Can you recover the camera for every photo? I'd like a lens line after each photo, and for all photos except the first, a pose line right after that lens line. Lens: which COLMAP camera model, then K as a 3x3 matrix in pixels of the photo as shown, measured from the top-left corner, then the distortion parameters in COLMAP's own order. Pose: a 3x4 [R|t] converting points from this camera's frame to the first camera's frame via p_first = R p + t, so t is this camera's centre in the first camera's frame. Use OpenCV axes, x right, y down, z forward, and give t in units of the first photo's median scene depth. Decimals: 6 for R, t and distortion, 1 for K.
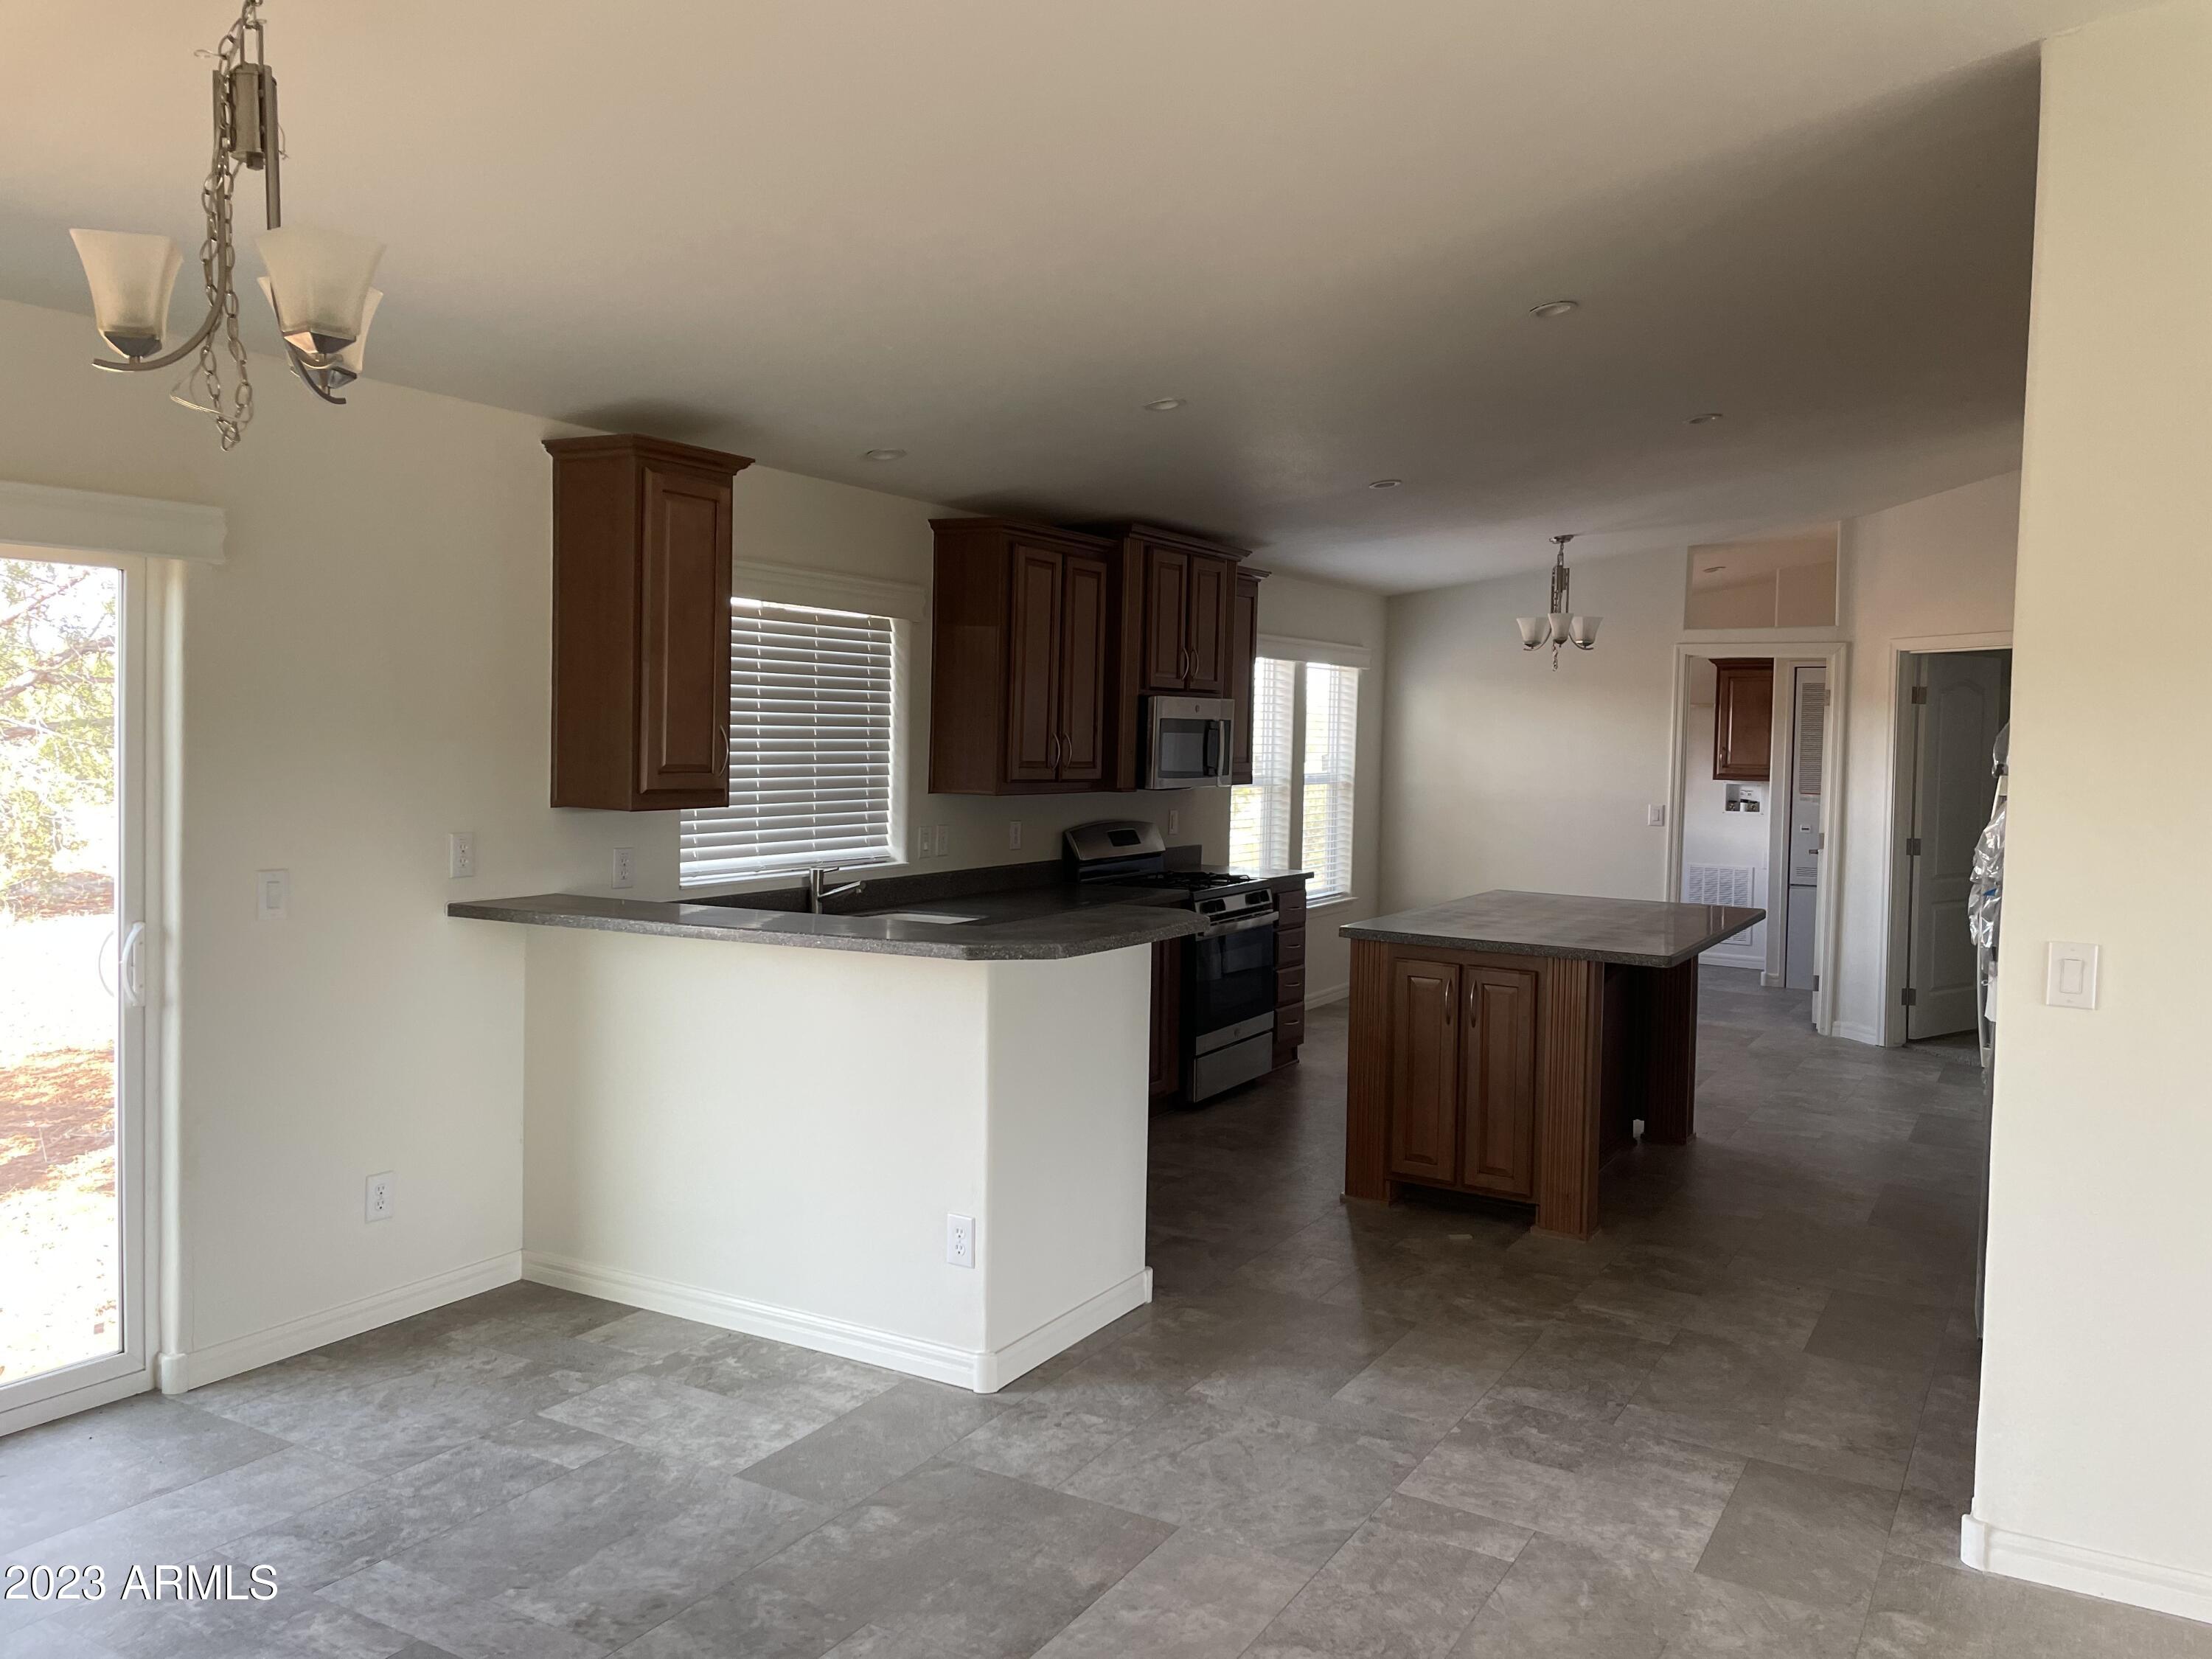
lens RADIAL K [[1668.9, 0, 1120.0], [0, 1668.9, 826.9], [0, 0, 1]] dist [0.058835, -0.016023]
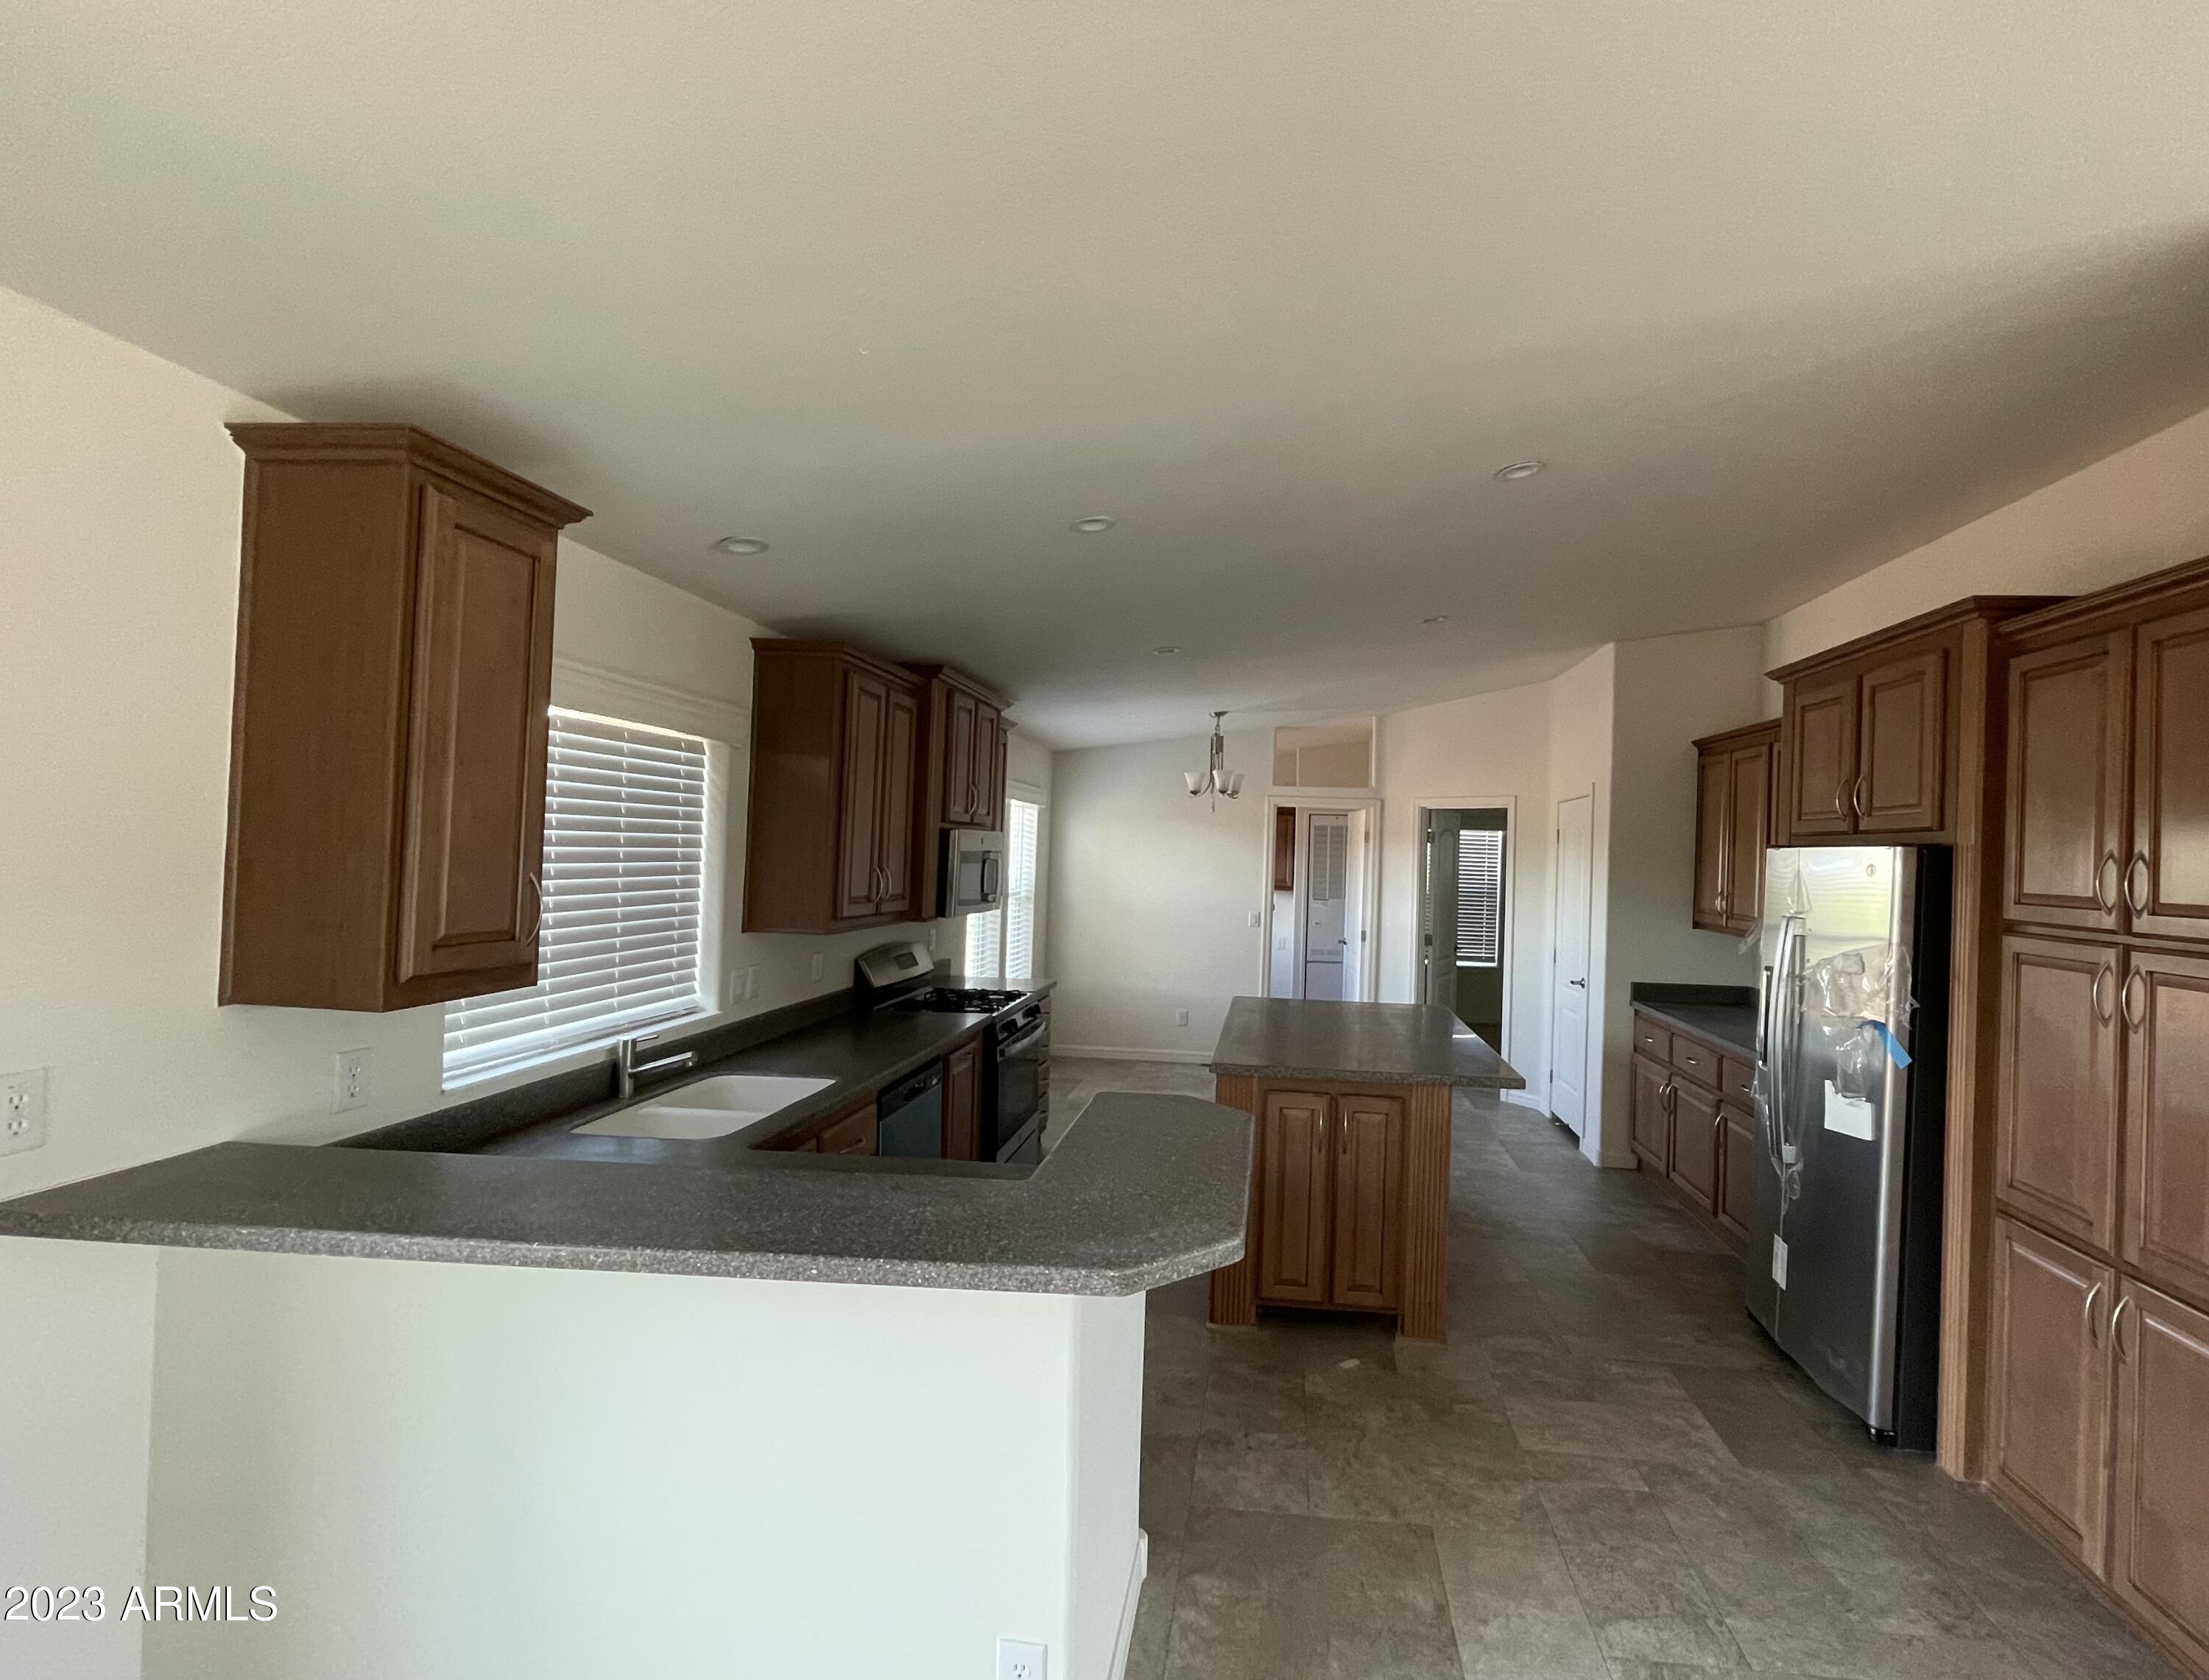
lens RADIAL K [[1050.2, 0, 1210.3], [0, 1050.2, 849.1], [0, 0, 1]] dist [-0.000053, -0.001422]
pose [[0.903461, 0.011148, 0.428525, -0.134936], [0.011049, 0.998724, -0.049276, -0.036116], [-0.428528, 0.049254, 0.902185, 0.379890]]
